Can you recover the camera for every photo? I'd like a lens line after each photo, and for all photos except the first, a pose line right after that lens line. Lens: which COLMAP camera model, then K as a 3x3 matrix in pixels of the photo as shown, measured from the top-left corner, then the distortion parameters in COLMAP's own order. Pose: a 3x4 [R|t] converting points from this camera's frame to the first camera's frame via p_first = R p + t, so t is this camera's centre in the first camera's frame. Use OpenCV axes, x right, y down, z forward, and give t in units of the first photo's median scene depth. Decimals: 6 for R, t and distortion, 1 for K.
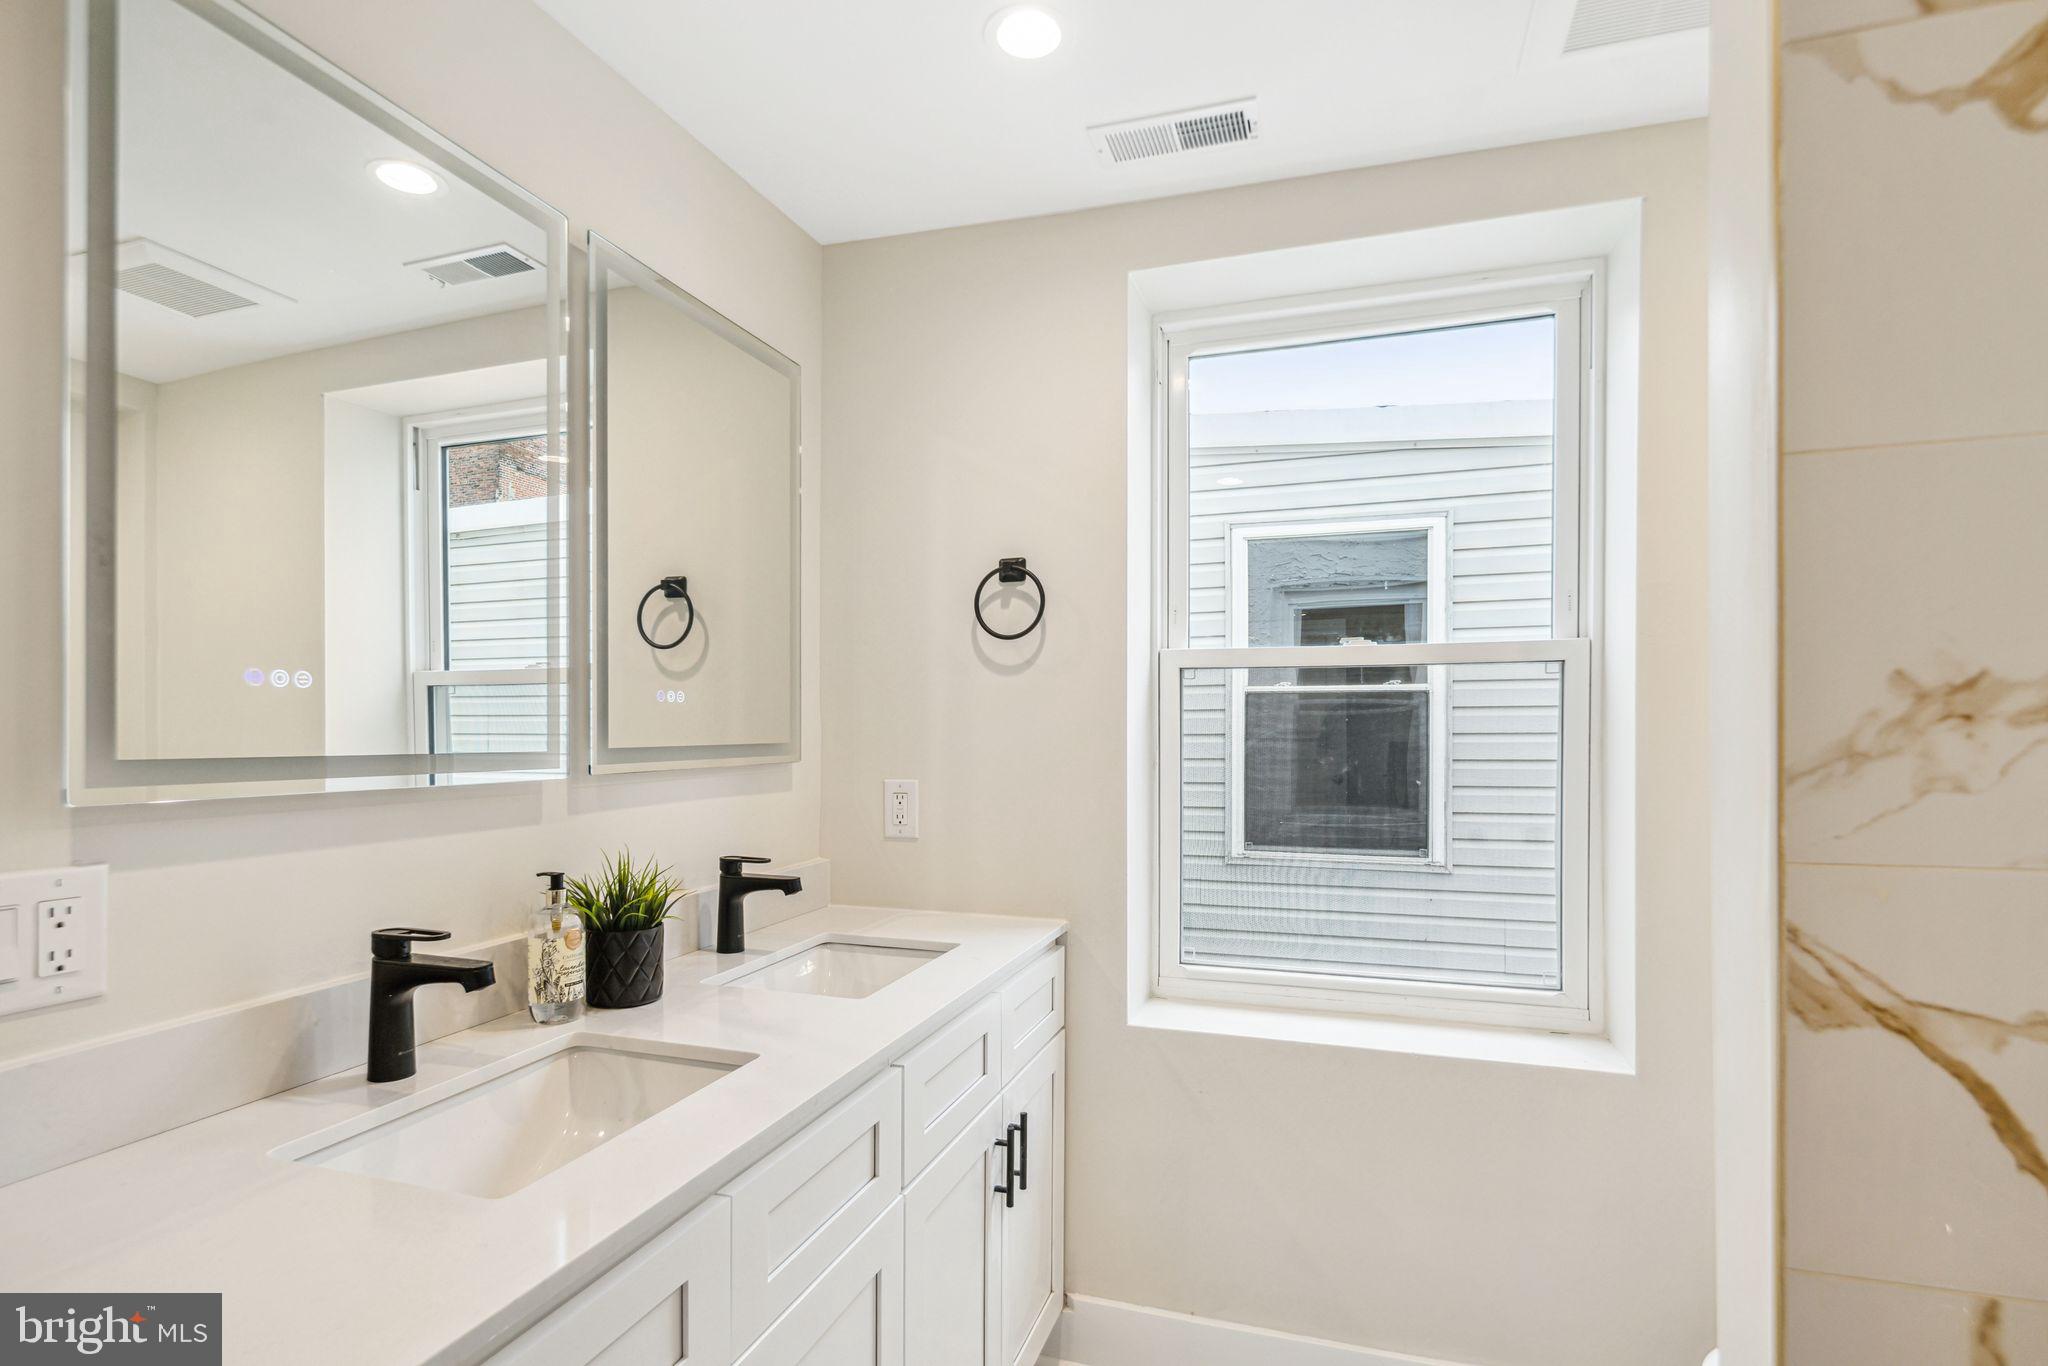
lens RADIAL K [[1009.5, 0, 1030.9], [0, 1009.5, 736.9], [0, 0, 1]] dist [0.019385, -0.009116]
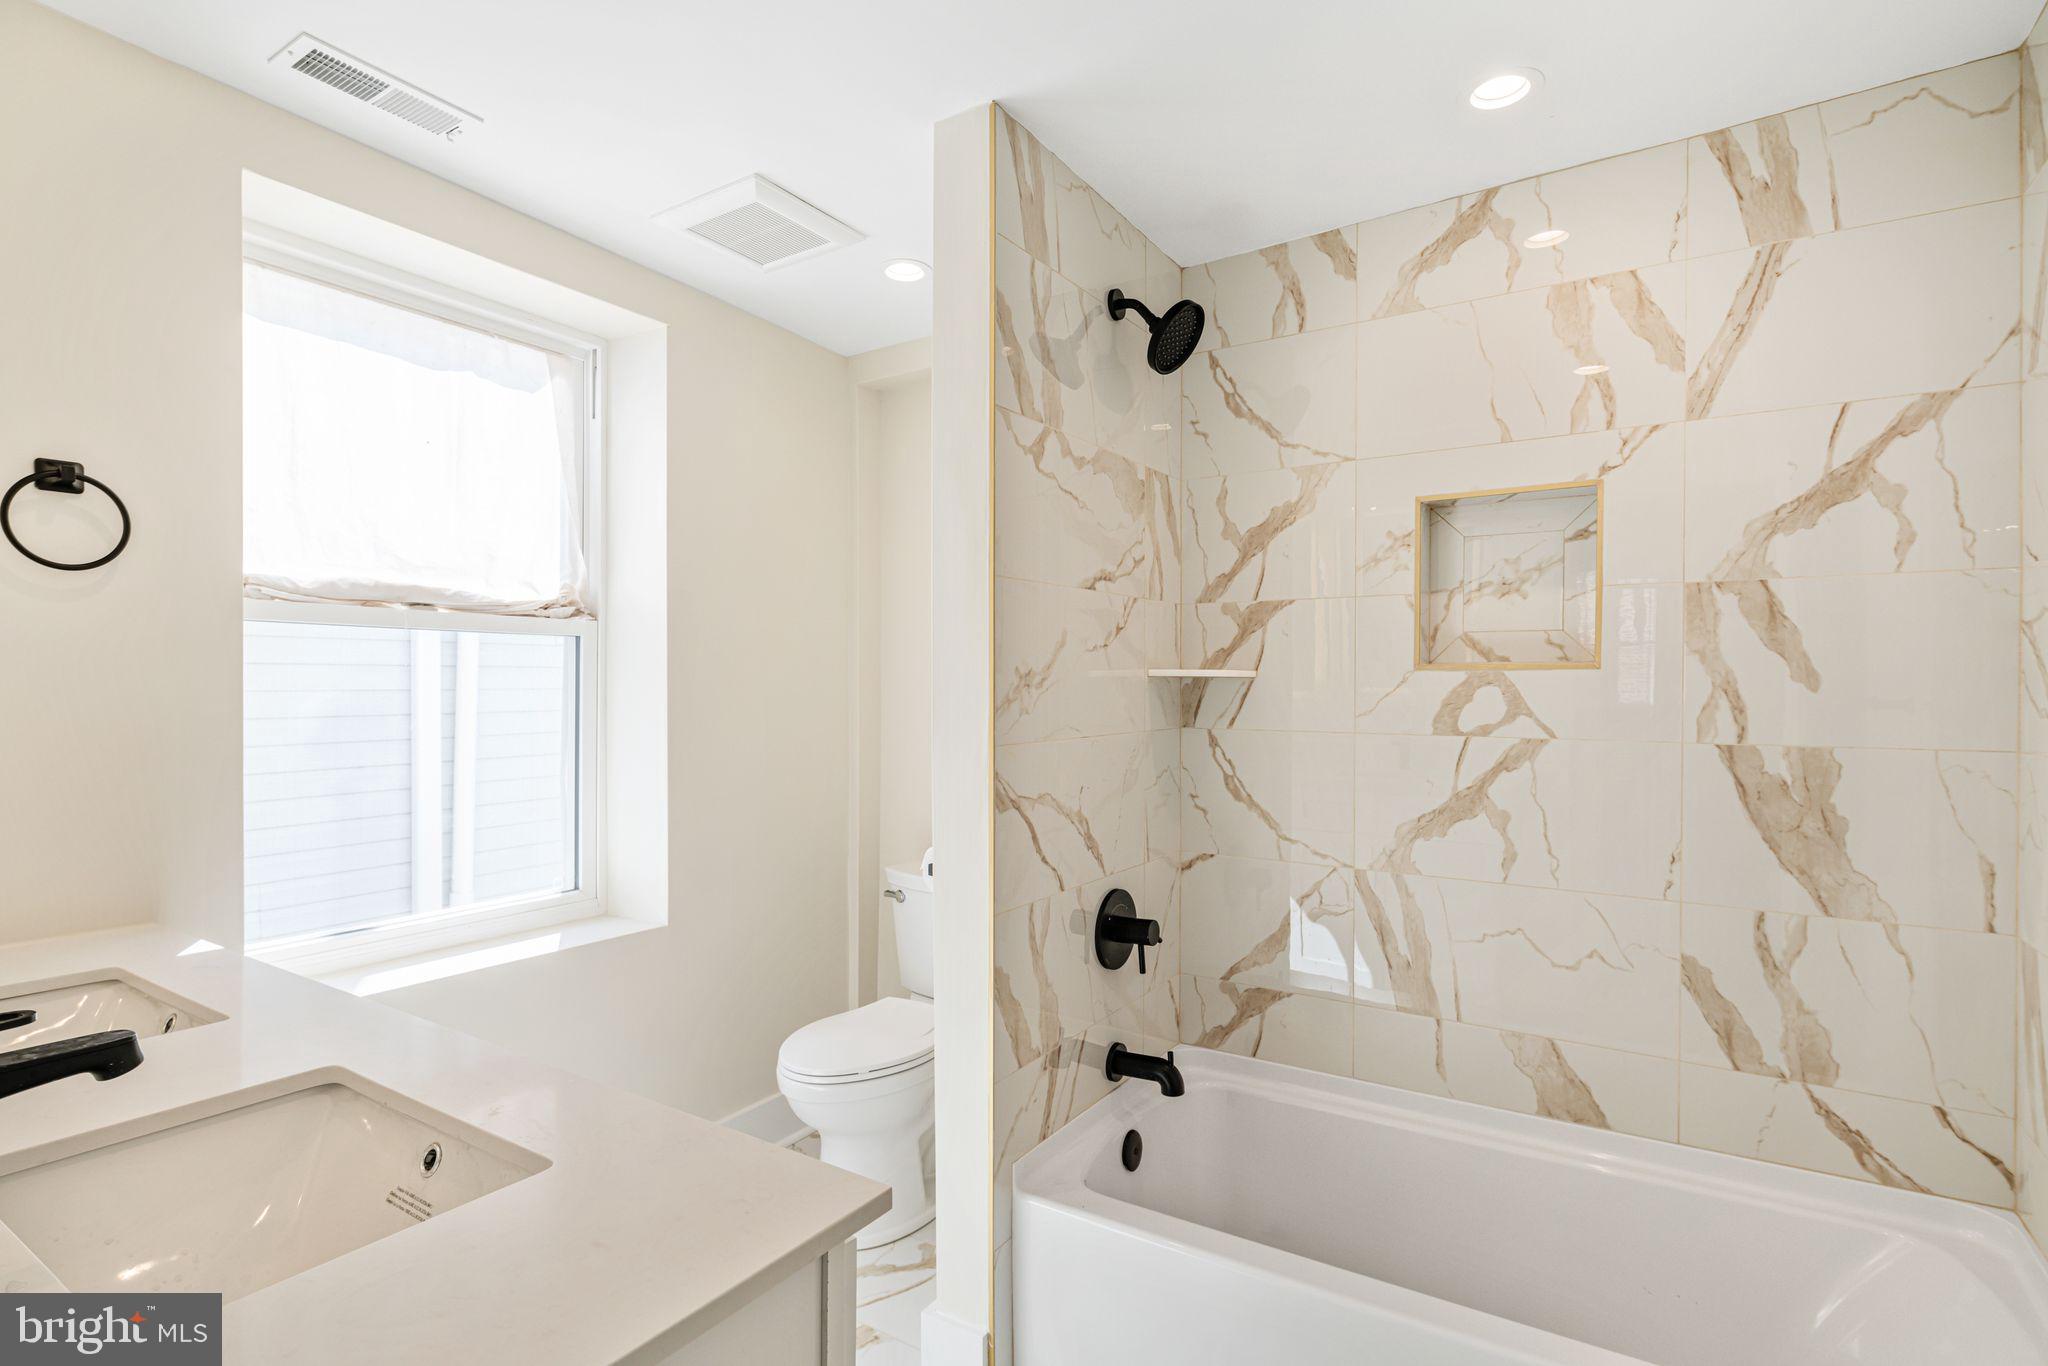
lens RADIAL K [[1009.5, 0, 1011.8], [0, 1009.5, 692.8], [0, 0, 1]] dist [0.019385, -0.009116]
pose [[0.266426, -0.003452, 0.963849, -1.597134], [0.005003, 0.999985, 0.002198, -0.006729], [-0.963842, 0.004237, 0.266439, 0.339862]]
